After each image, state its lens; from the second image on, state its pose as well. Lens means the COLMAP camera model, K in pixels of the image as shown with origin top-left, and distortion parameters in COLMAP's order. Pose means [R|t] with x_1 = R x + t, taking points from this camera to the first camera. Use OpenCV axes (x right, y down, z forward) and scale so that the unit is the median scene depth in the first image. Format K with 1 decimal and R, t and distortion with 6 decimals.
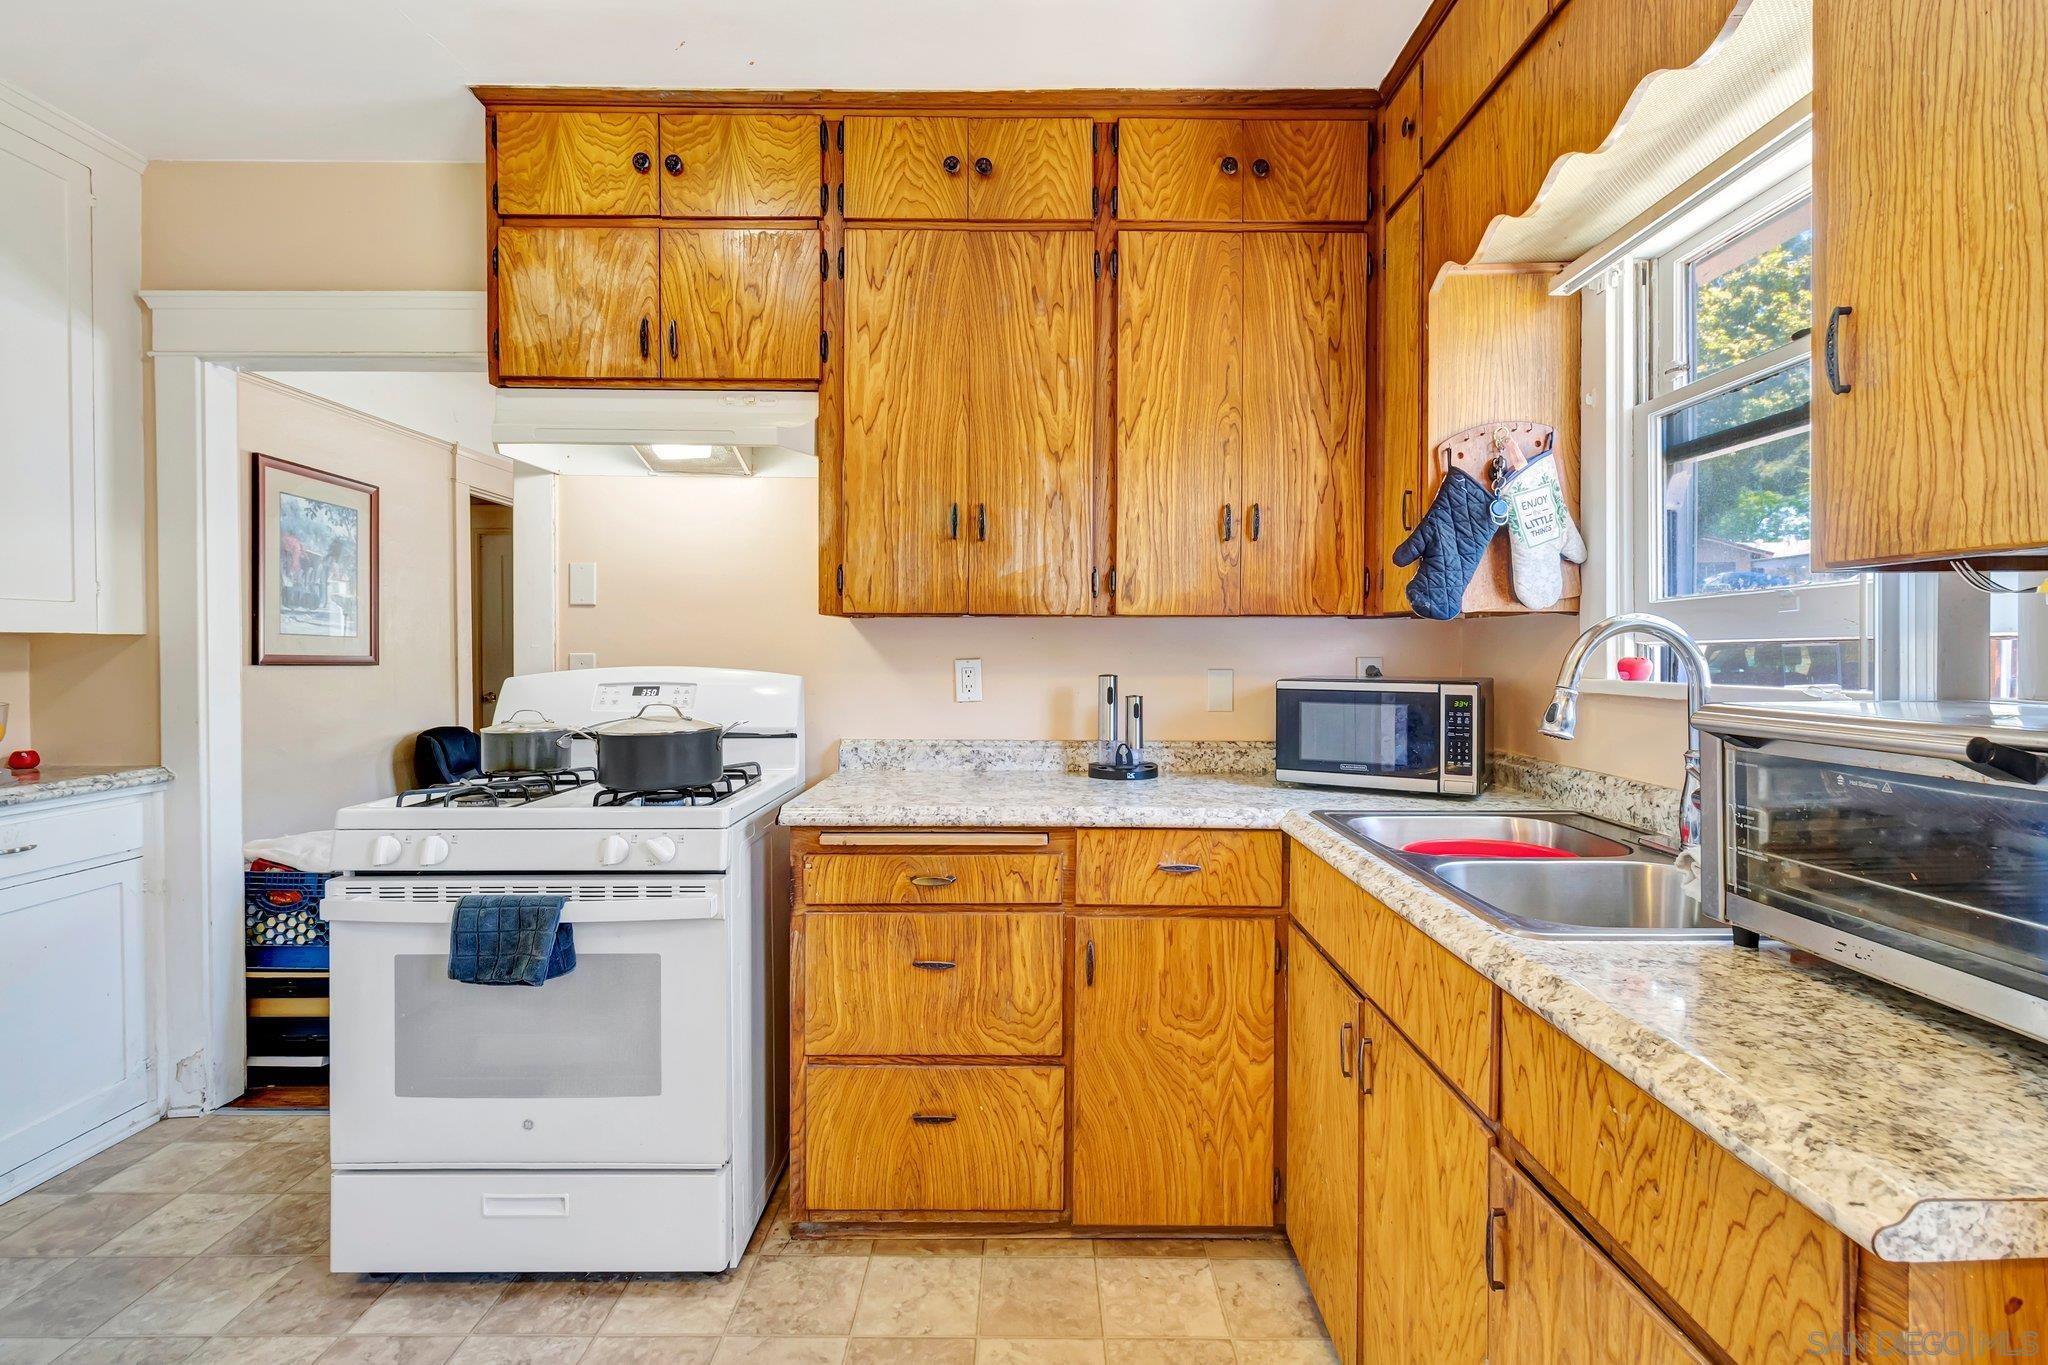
lens RADIAL K [[1034.9, 0, 1023.9], [0, 1034.9, 662.6], [0, 0, 1]] dist [0.001260, 0.000377]
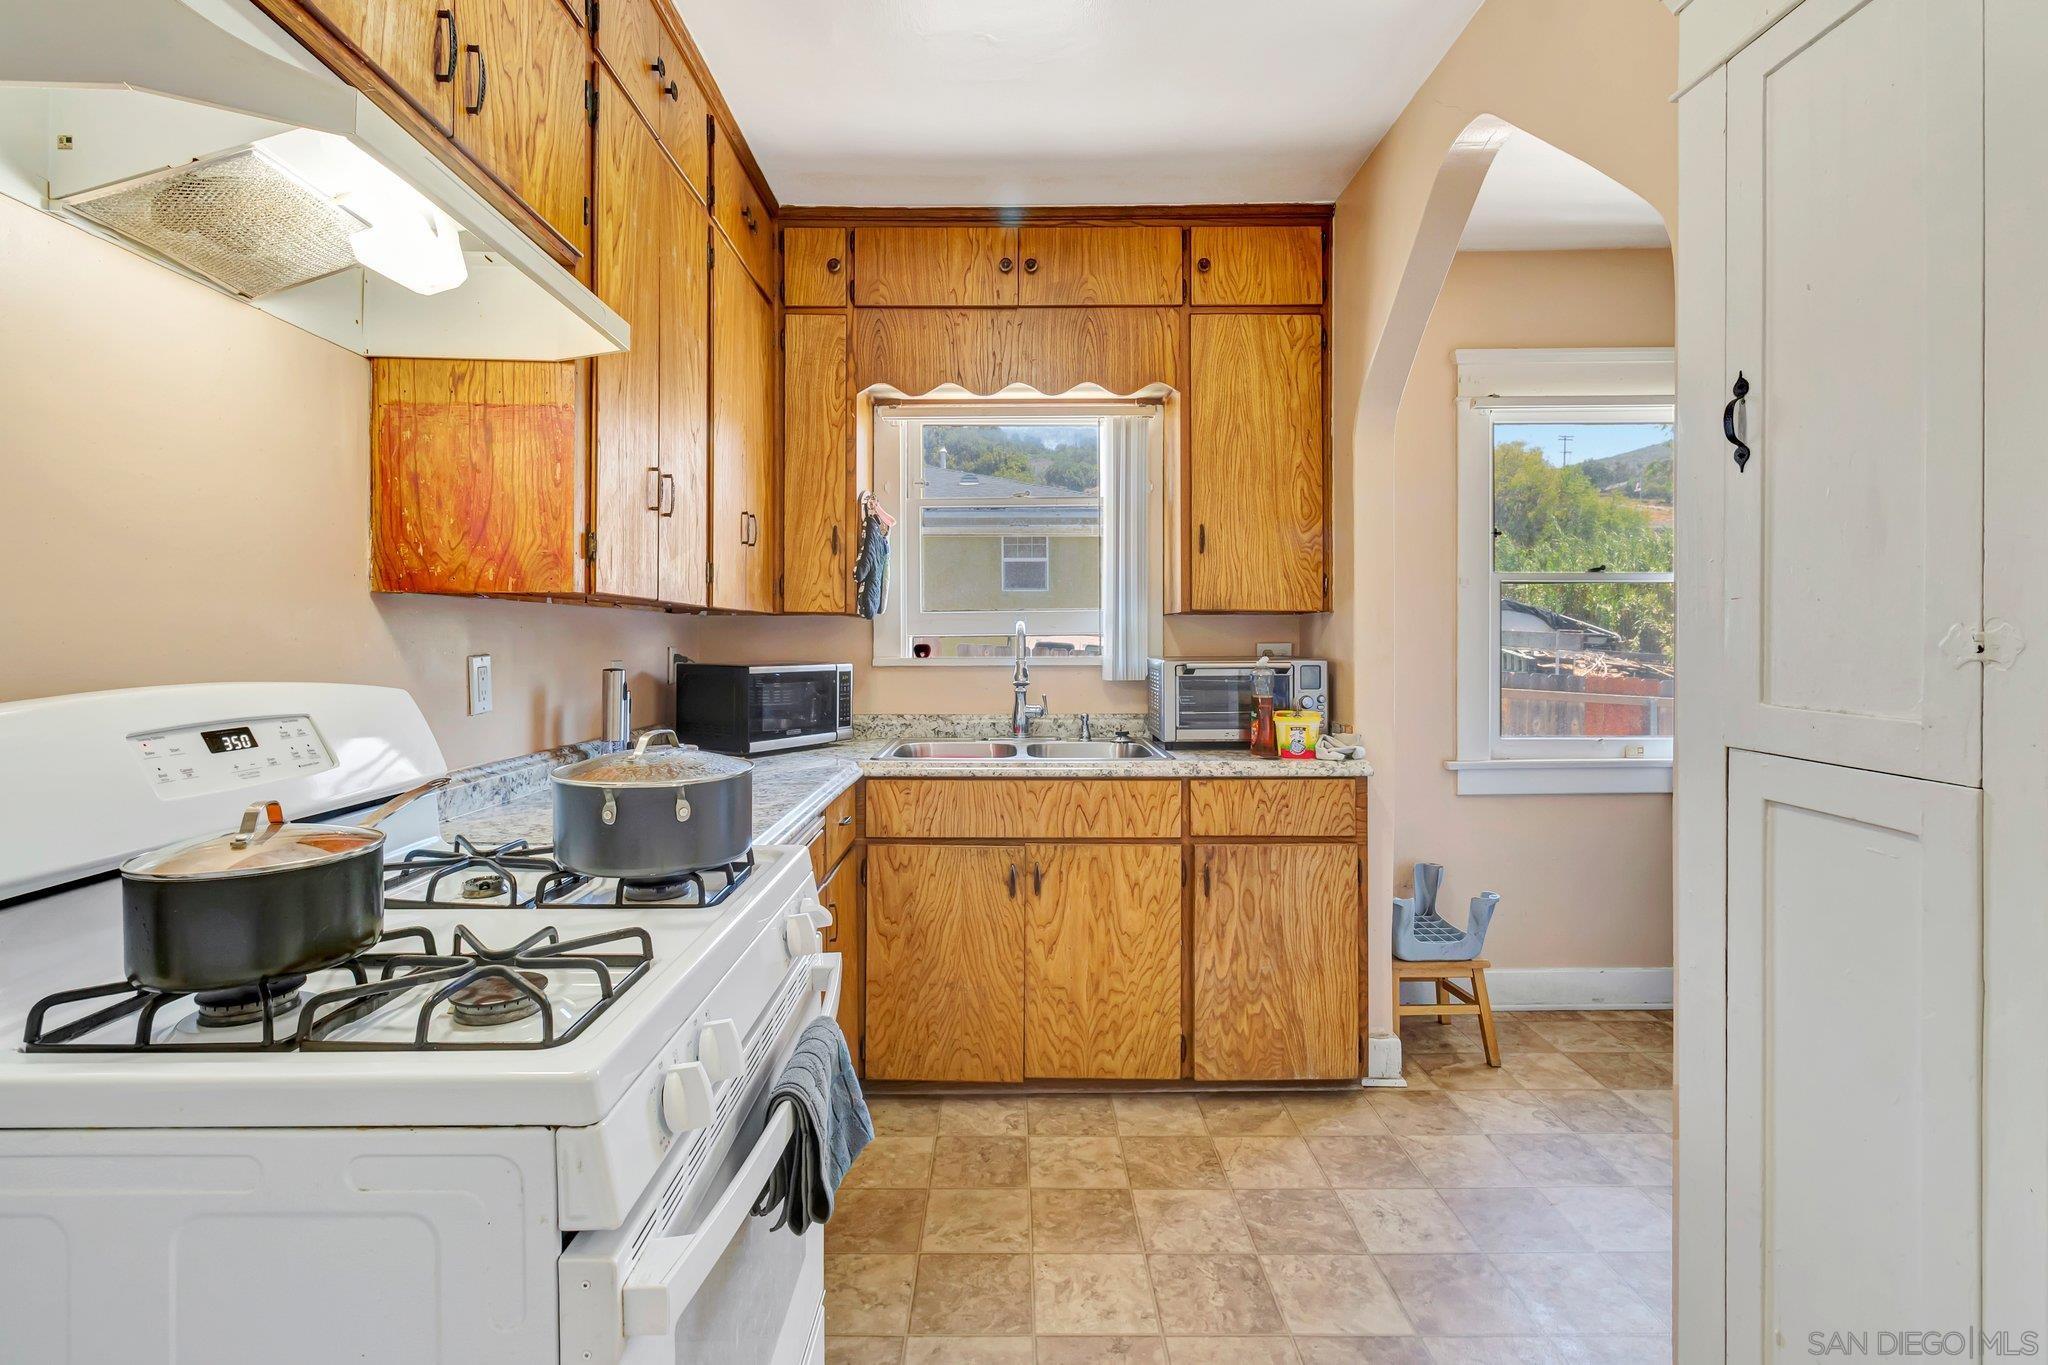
lens RADIAL K [[970.6, 0, 992.3], [0, 970.6, 635.7], [0, 0, 1]] dist [-0.000975, 0.000048]
pose [[-0.012375, -0.001465, 0.999922, -0.864428], [0.006329, 0.999979, 0.001544, -0.017489], [-0.999903, 0.006347, -0.012366, 0.743781]]
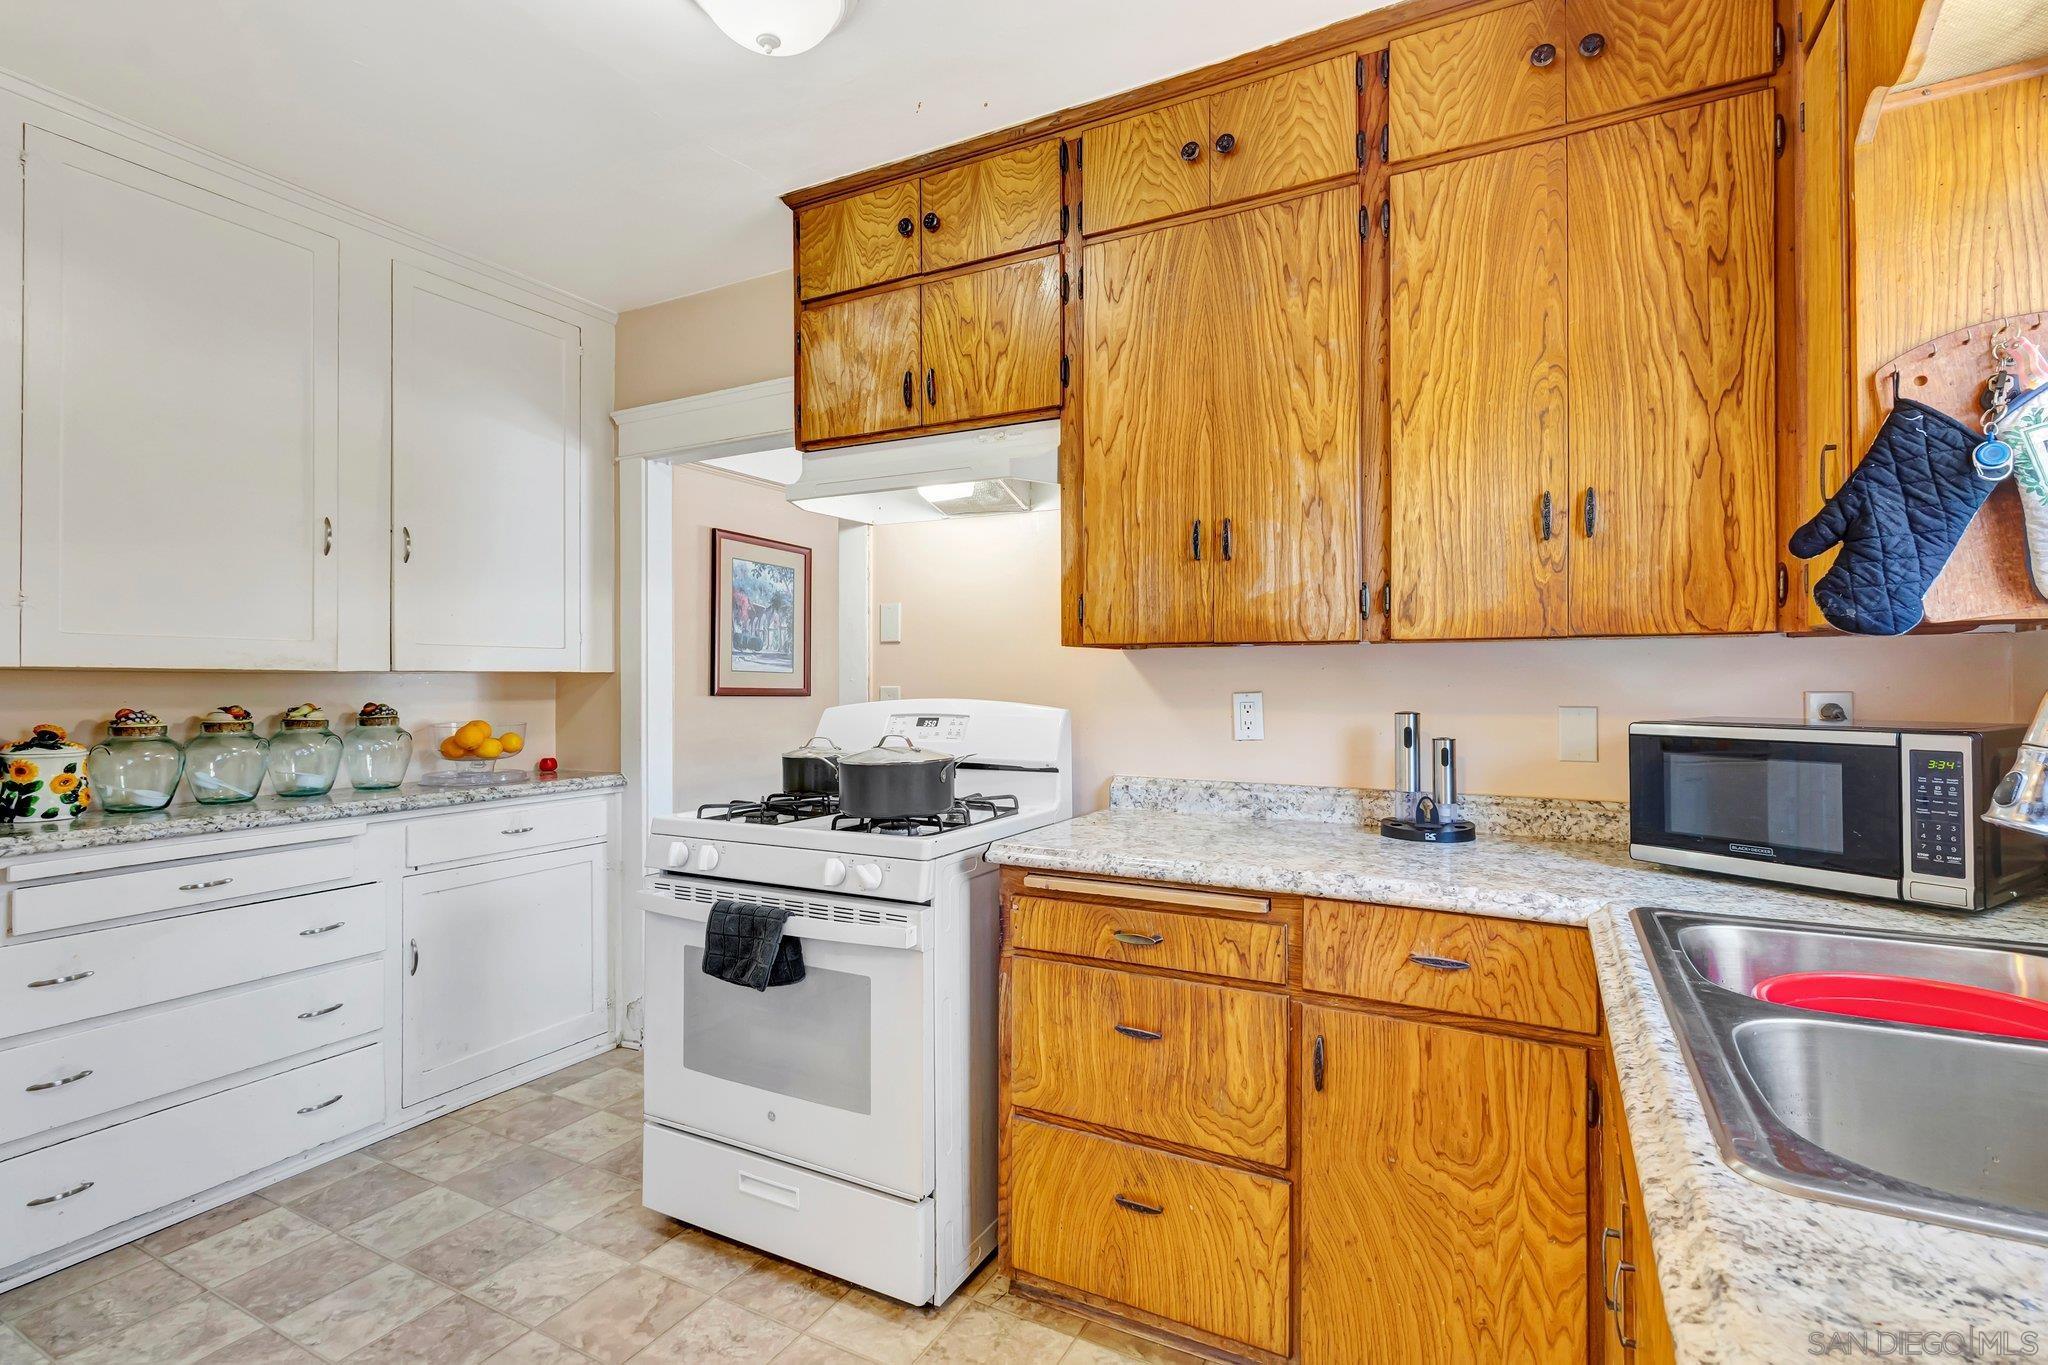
lens RADIAL K [[996.0, 0, 957.3], [0, 996.0, 672.1], [0, 0, 1]] dist [0.001308, 0.001347]
pose [[0.867478, -0.007598, -0.497417, 0.184519], [-0.003603, 0.999761, -0.021555, -0.001931], [0.497462, 0.020491, 0.867244, 0.144089]]
